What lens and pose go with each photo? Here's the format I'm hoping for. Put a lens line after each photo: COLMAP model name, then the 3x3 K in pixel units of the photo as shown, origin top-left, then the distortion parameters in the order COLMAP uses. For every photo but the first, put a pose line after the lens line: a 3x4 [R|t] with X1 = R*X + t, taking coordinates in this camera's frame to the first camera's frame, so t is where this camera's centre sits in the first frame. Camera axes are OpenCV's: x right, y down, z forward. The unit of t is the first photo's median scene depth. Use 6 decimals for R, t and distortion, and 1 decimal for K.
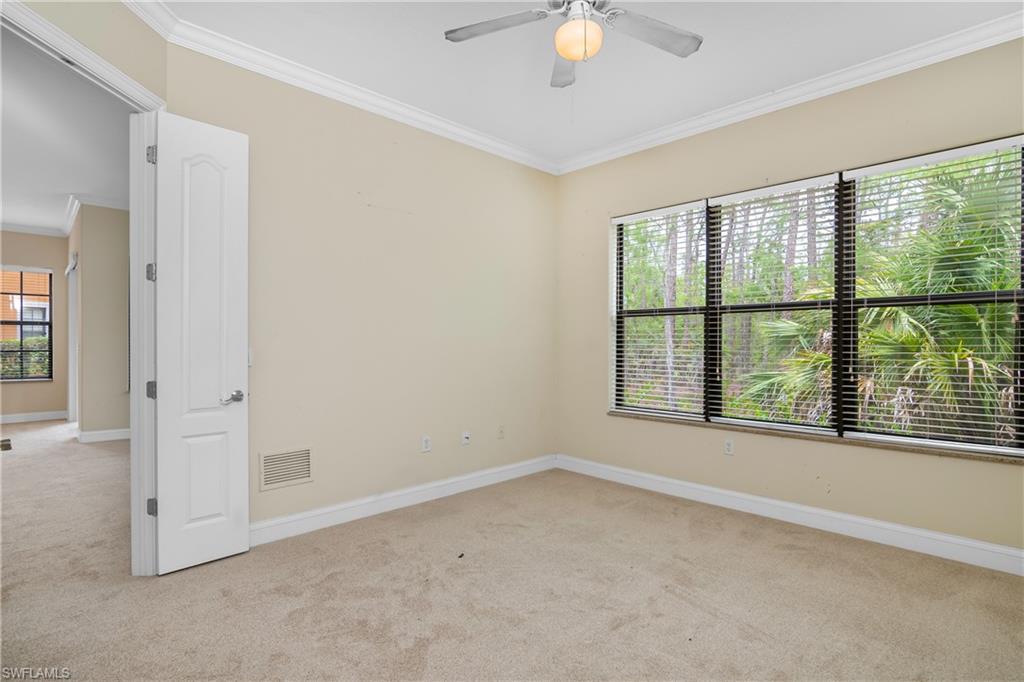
lens RADIAL K [[511.6, 0, 512.0], [0, 511.6, 341.0], [0, 0, 1]] dist [-0.003469, 0.000647]
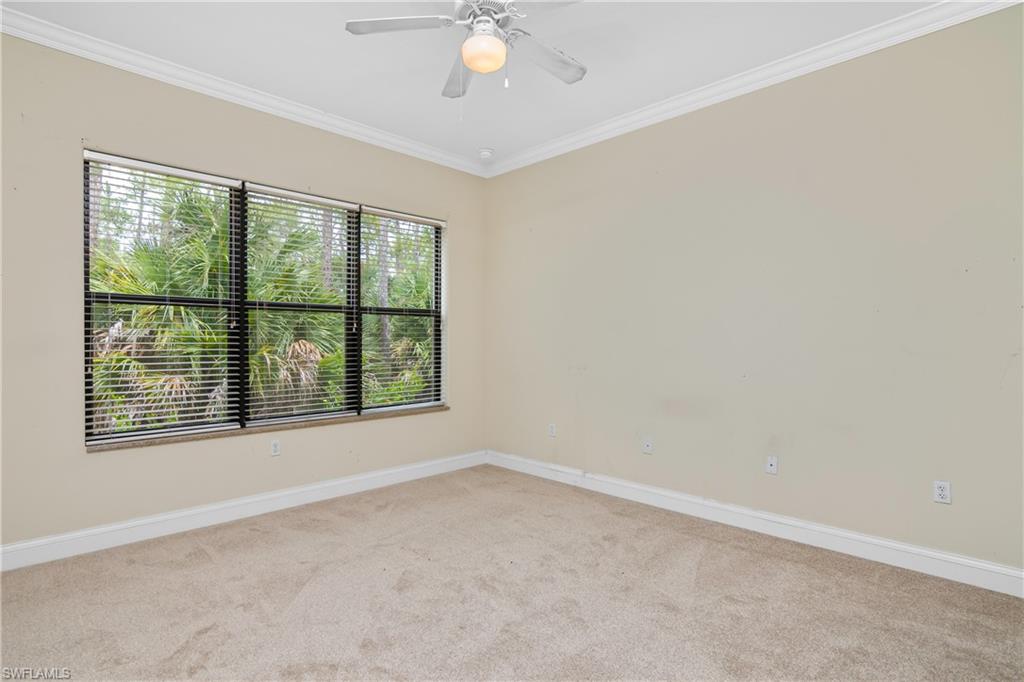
lens RADIAL K [[511.6, 0, 512.0], [0, 511.6, 341.0], [0, 0, 1]] dist [-0.003469, 0.000647]
pose [[0.003121, -0.003095, 0.999990, -0.617954], [-0.002020, 0.999993, 0.003102, 0.000253], [-0.999993, -0.002030, 0.003114, 0.623170]]
